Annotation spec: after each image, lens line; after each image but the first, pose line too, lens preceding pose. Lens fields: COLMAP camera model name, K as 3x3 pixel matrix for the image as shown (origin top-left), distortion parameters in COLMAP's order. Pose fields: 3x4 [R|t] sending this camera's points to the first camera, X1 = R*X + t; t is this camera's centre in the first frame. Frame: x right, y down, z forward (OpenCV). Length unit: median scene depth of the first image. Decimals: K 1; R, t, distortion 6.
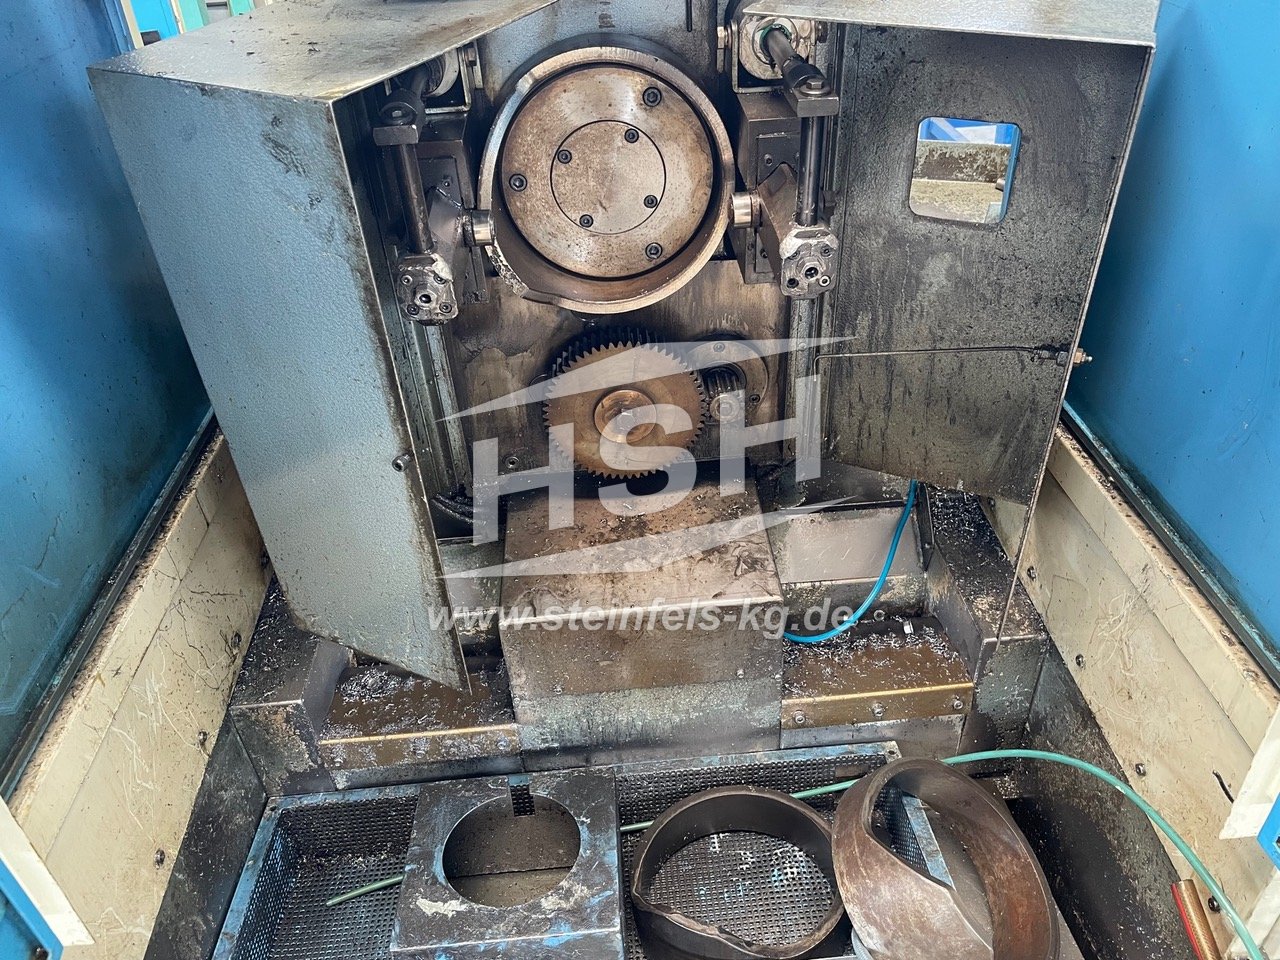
lens RADIAL K [[985.0, 0, 659.9], [0, 985.0, 490.1], [0, 0, 1]] dist [0.053088, -0.092257]
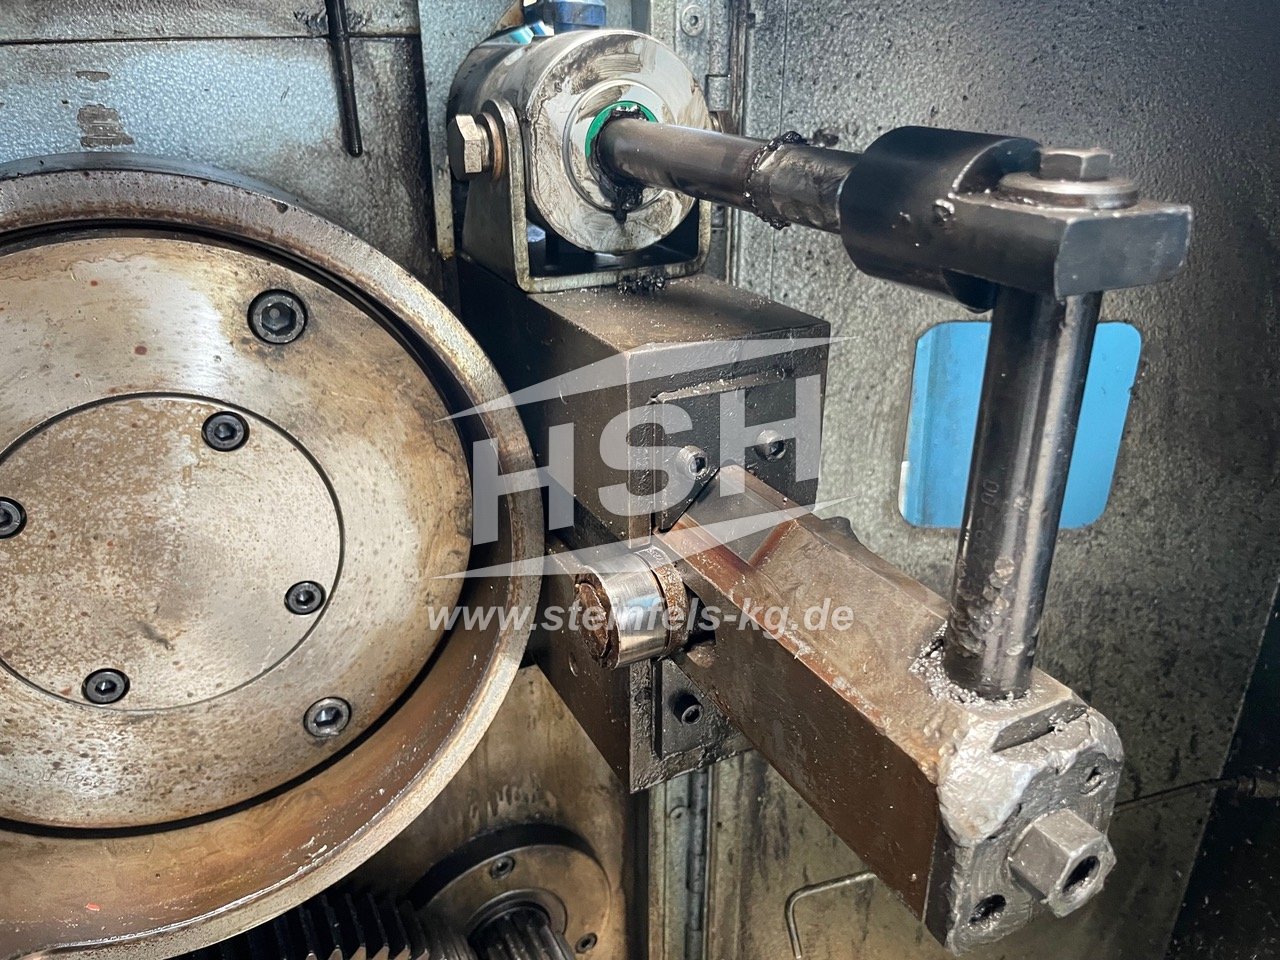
lens RADIAL K [[985.0, 0, 642.2], [0, 985.0, 488.4], [0, 0, 1]] dist [0.053088, -0.092257]
pose [[0.920001, -0.127719, 0.370520, -0.025510], [0.208222, 0.960229, -0.186023, -0.248208], [-0.332026, 0.248292, 0.910005, 0.654574]]
